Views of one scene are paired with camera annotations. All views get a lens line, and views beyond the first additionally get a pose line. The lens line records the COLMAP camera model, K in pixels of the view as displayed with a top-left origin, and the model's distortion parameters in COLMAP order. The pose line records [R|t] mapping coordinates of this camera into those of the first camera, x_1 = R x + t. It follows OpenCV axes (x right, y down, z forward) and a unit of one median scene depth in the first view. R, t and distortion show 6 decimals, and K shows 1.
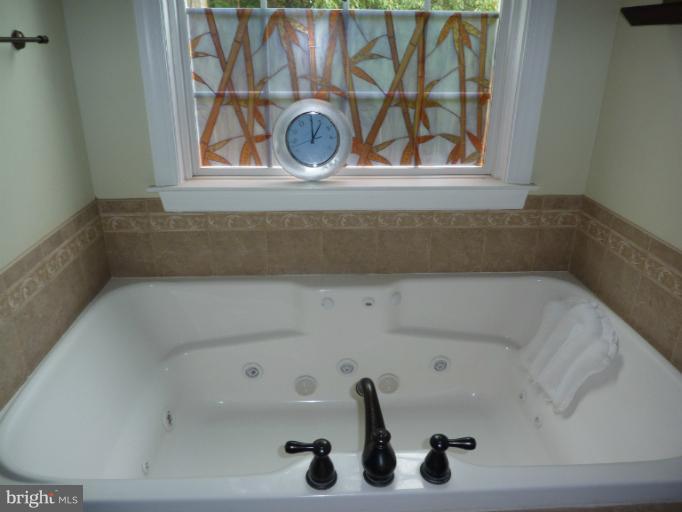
lens RADIAL K [[508.9, 0, 341.0], [0, 508.9, 256.0], [0, 0, 1]] dist [-0.028125, 0.000003]
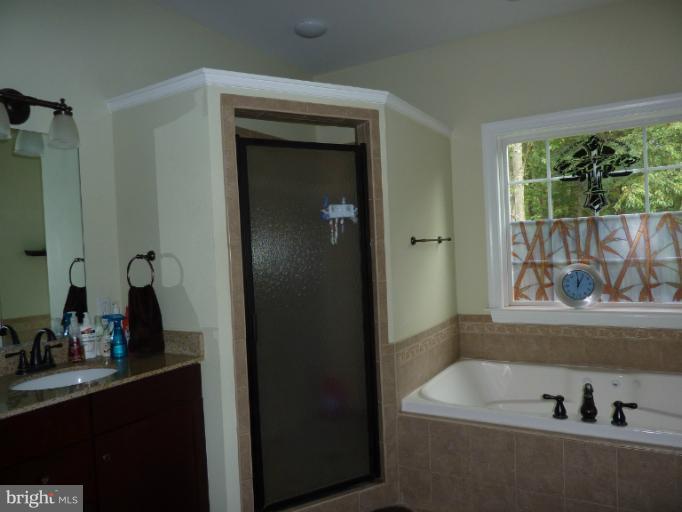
lens RADIAL K [[508.9, 0, 341.0], [0, 508.9, 256.0], [0, 0, 1]] dist [-0.028125, 0.000003]
pose [[0.829899, -0.038855, -0.556559, 0.243764], [-0.165315, 0.935647, -0.311826, 0.364171], [0.532859, 0.350791, 0.770069, -0.838279]]
